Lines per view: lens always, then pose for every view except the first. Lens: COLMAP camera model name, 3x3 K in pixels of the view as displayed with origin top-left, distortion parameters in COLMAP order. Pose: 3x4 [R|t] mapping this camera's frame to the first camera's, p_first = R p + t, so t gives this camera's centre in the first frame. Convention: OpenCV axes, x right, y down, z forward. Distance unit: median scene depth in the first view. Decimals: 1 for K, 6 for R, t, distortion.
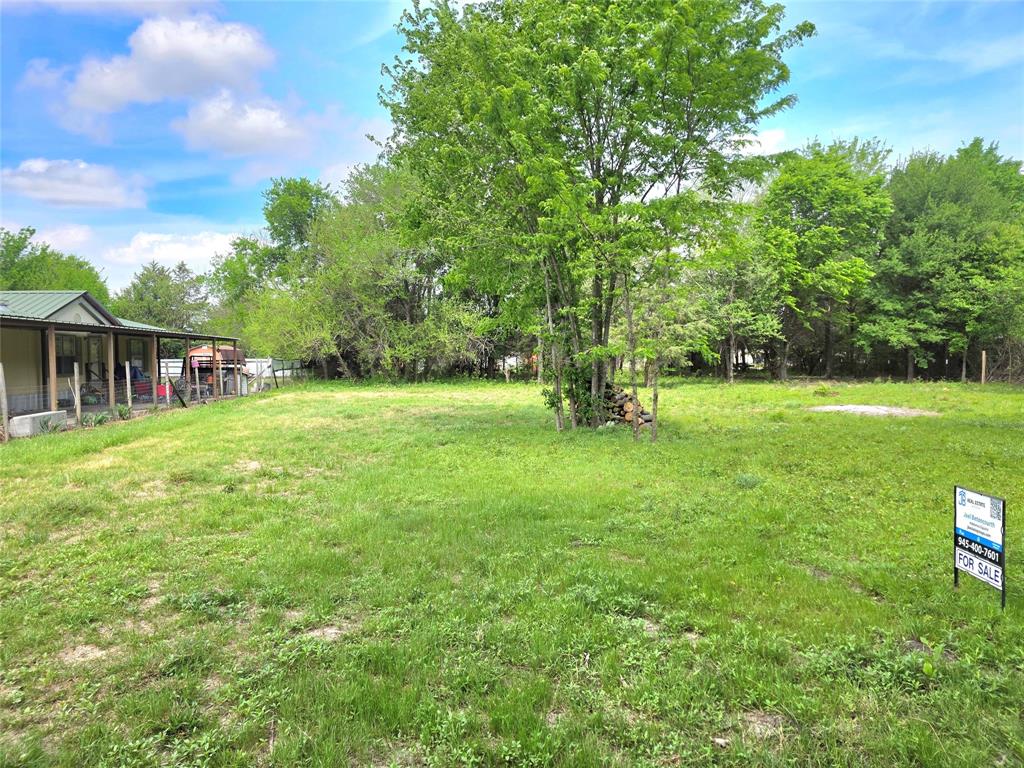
lens RADIAL K [[681.0, 0, 516.4], [0, 681.0, 385.6], [0, 0, 1]] dist [0.086344, -0.080446]
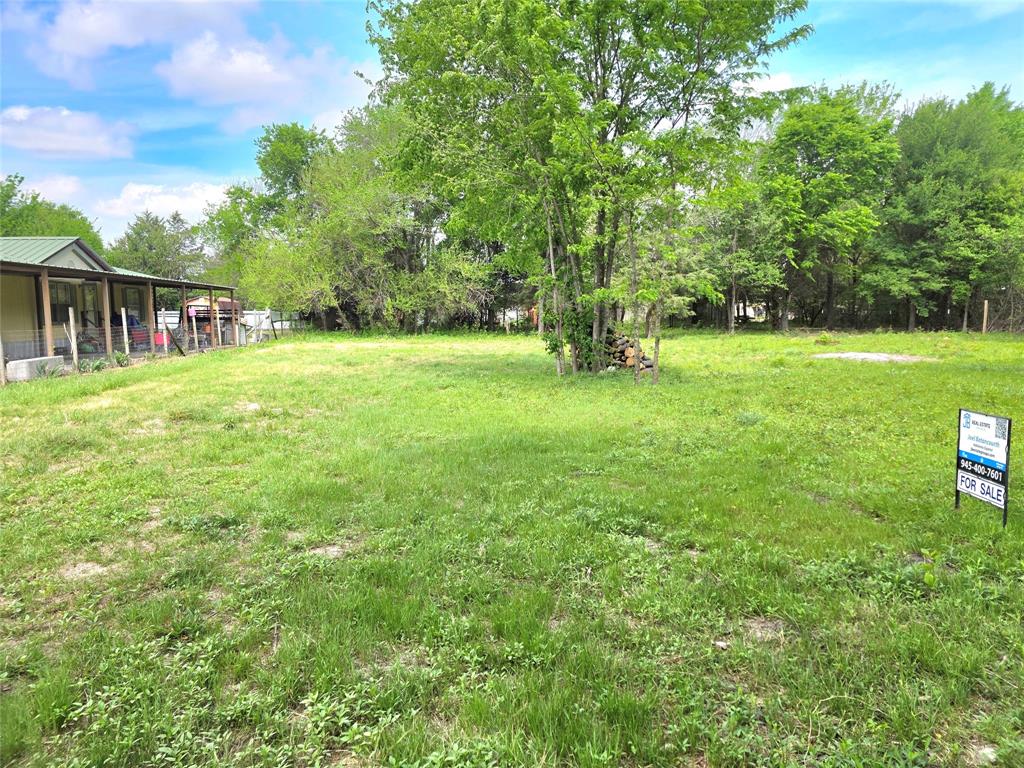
lens RADIAL K [[680.9, 0, 520.1], [0, 680.9, 382.4], [0, 0, 1]] dist [0.087370, -0.082788]
pose [[0.999986, 0.000137, 0.005296, -0.000750], [-0.000458, 0.998161, 0.060612, 0.015039], [-0.005278, -0.060614, 0.998147, 0.004831]]
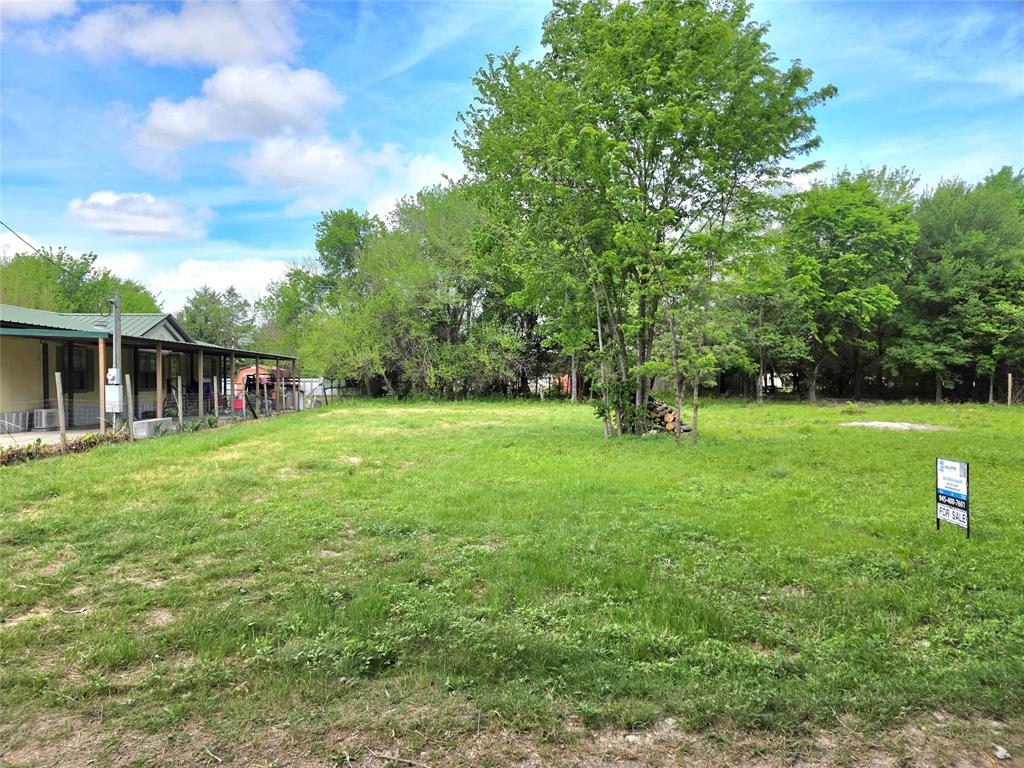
lens RADIAL K [[678.5, 0, 512.0], [0, 678.5, 384.0], [0, 0, 1]] dist [0.082531, -0.061713]
pose [[0.999049, 0.007319, -0.042981, -0.044073], [-0.008868, 0.999314, -0.035969, 0.018483], [0.042688, 0.036316, 0.998428, -0.124846]]
